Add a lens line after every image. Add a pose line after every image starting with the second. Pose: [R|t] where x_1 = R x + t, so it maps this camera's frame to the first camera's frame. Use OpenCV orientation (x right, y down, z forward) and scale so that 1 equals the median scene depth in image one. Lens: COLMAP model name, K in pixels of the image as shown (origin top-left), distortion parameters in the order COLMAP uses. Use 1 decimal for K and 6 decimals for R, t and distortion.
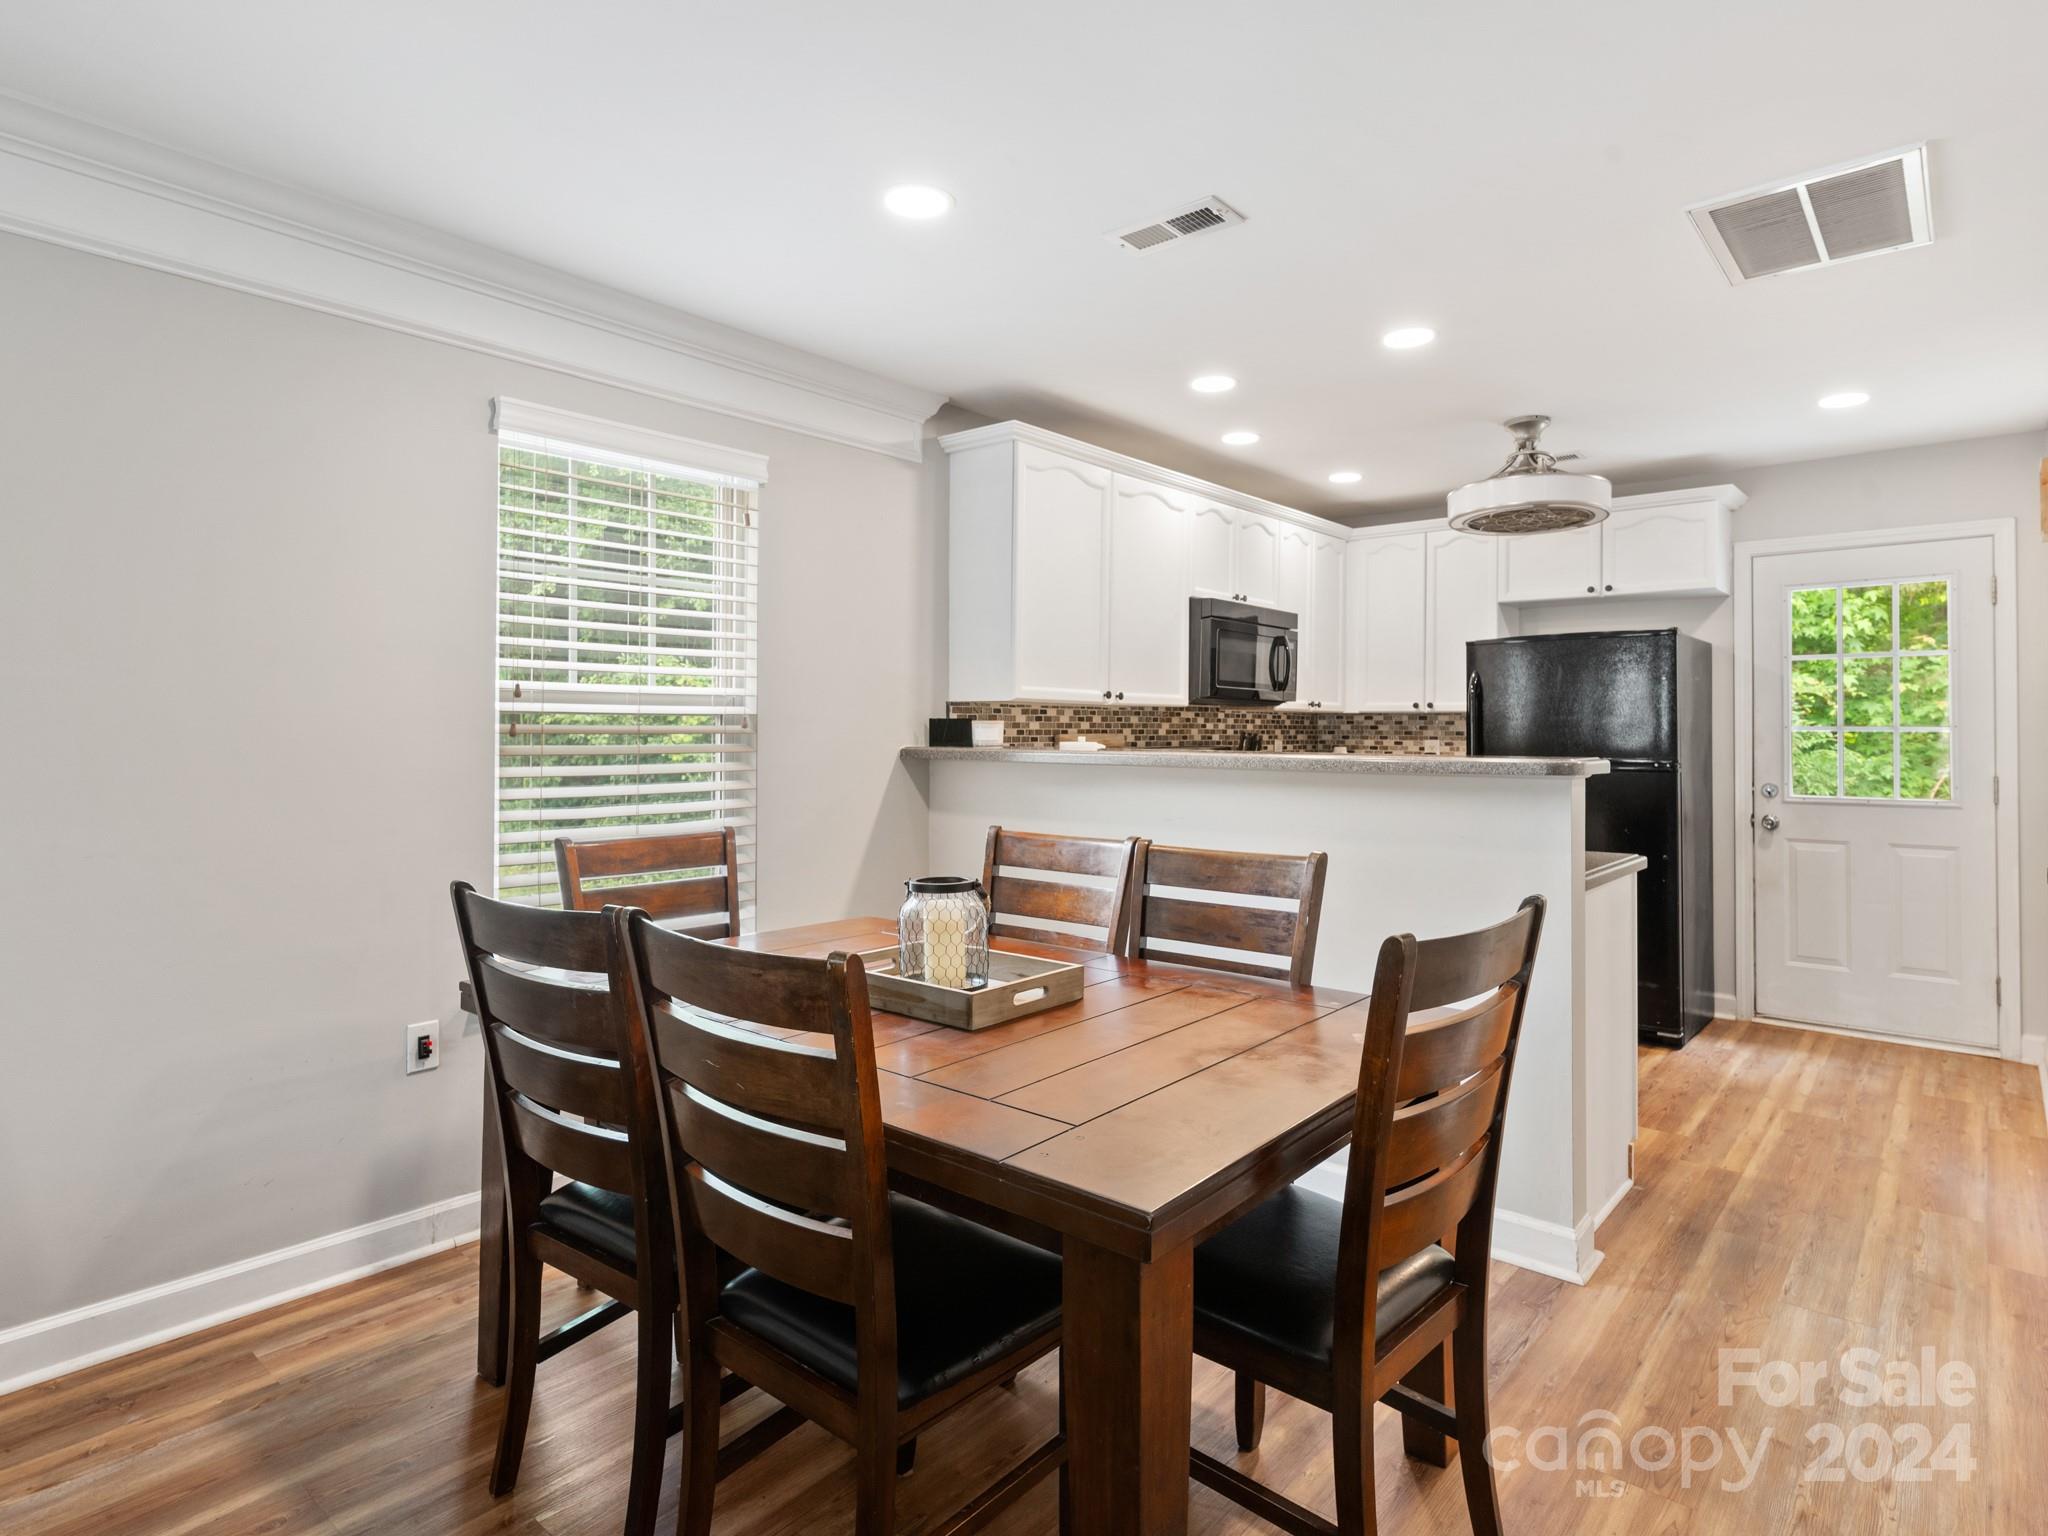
lens RADIAL K [[1122.9, 0, 1027.2], [0, 1122.9, 719.3], [0, 0, 1]] dist [0.002415, 0.000090]
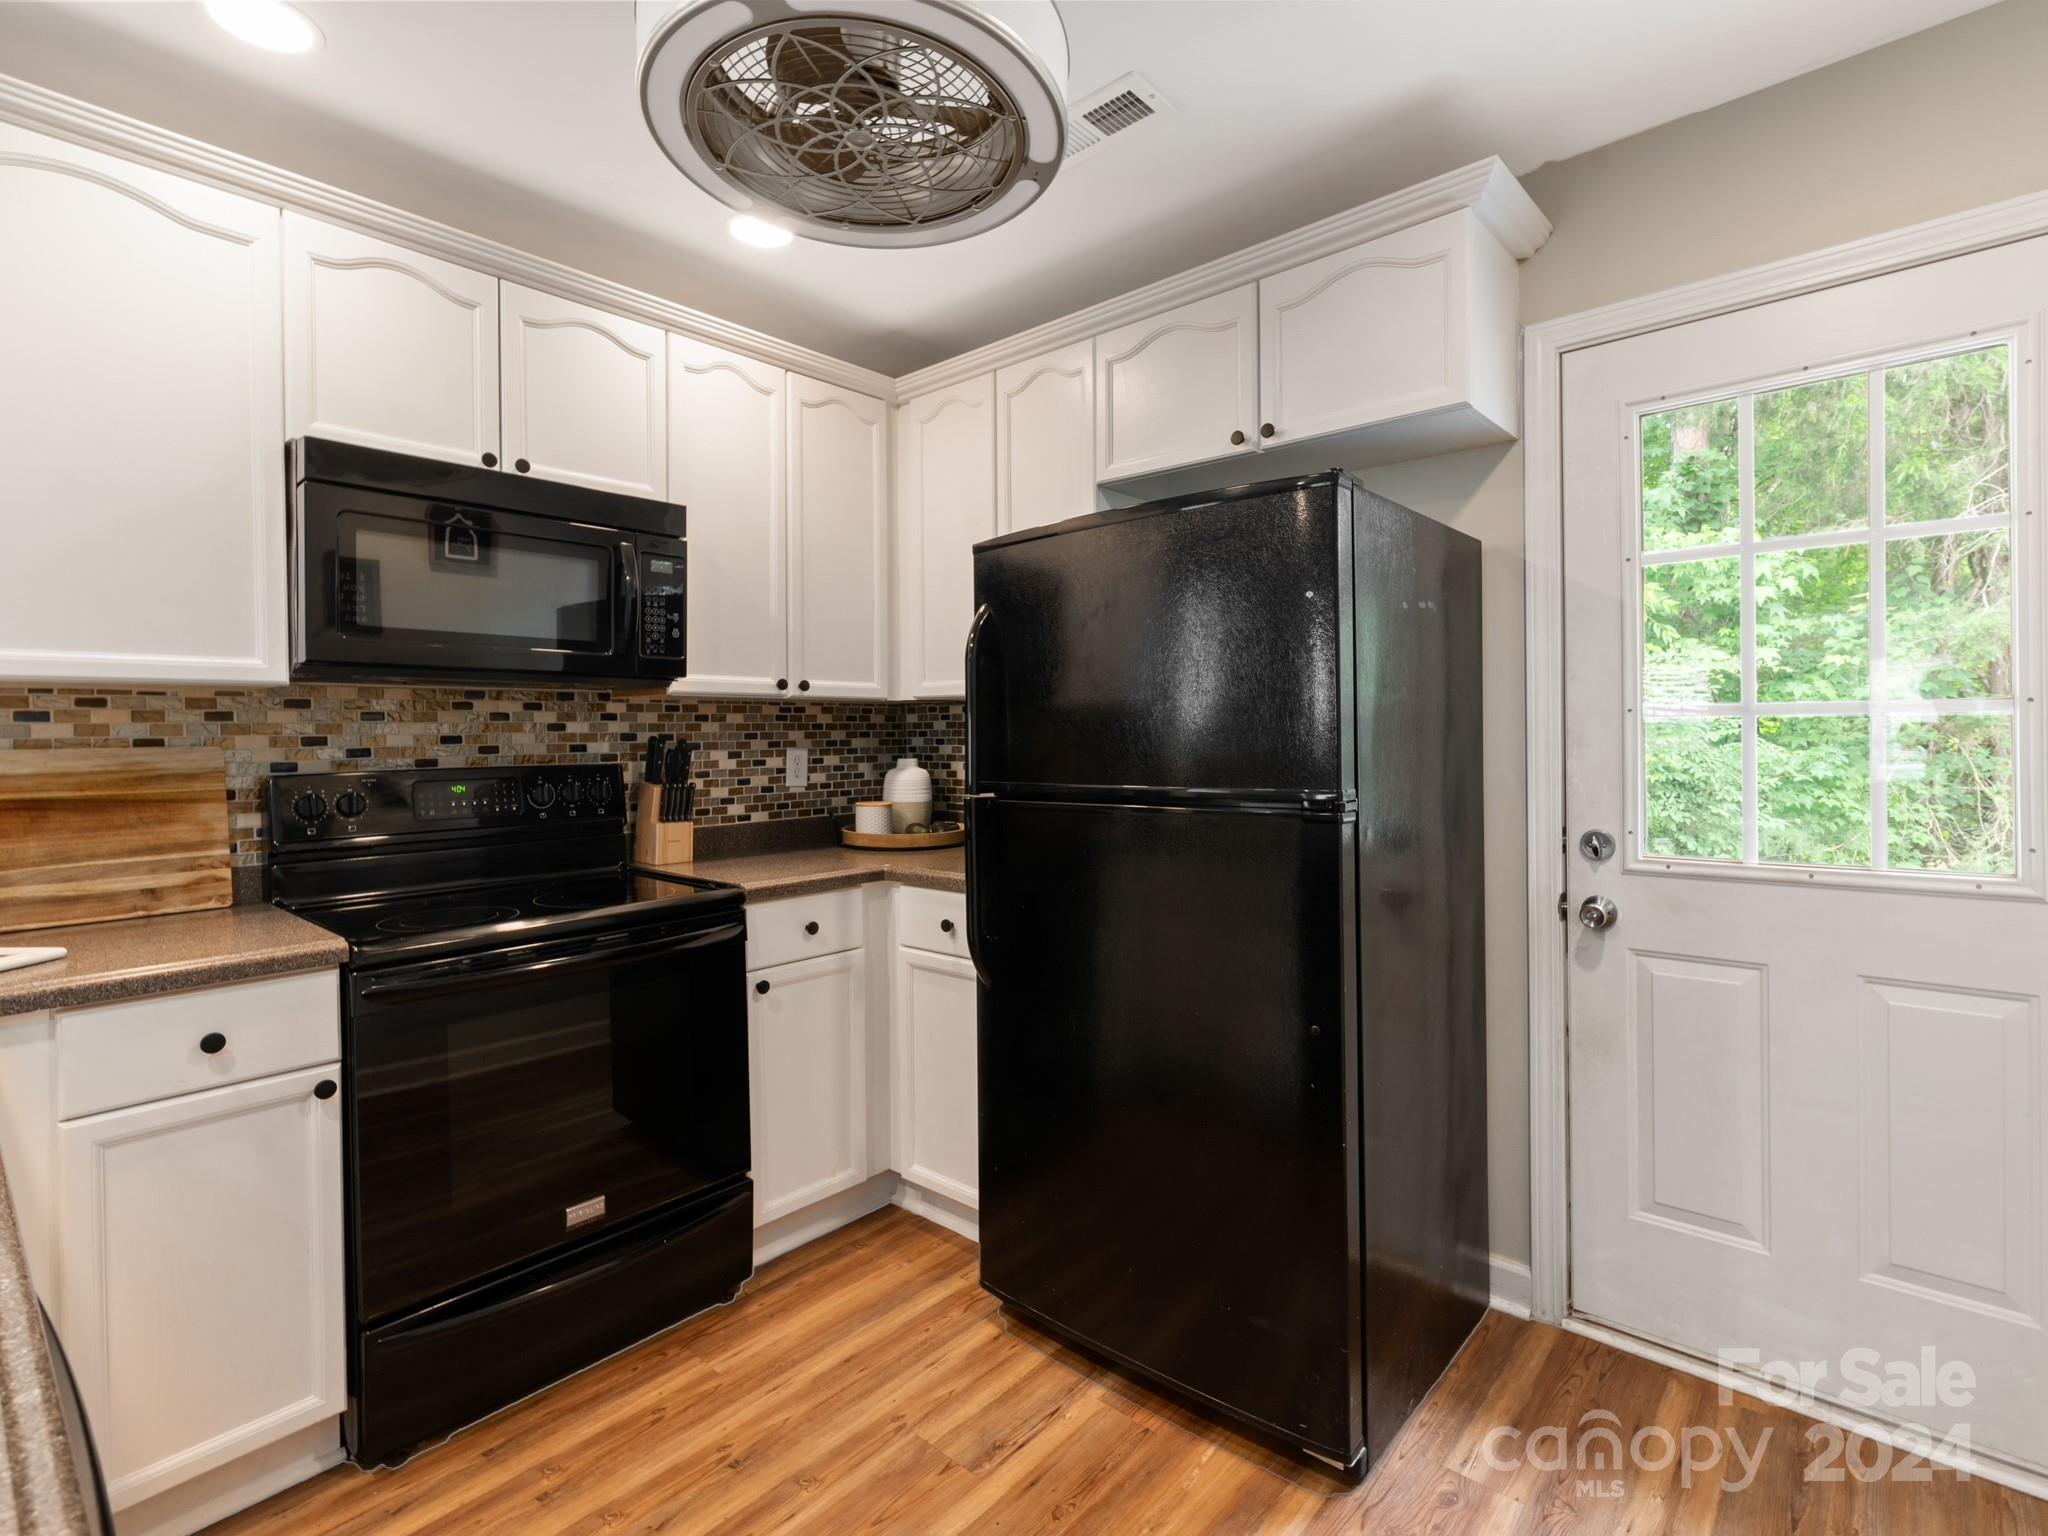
lens RADIAL K [[981.1, 0, 1032.1], [0, 981.1, 741.4], [0, 0, 1]] dist [0.003913, 0.000465]
pose [[0.999788, -0.015863, -0.013117, 0.428111], [0.016132, 0.999656, 0.020684, 0.007345], [0.012784, -0.020891, 0.999700, 0.583646]]
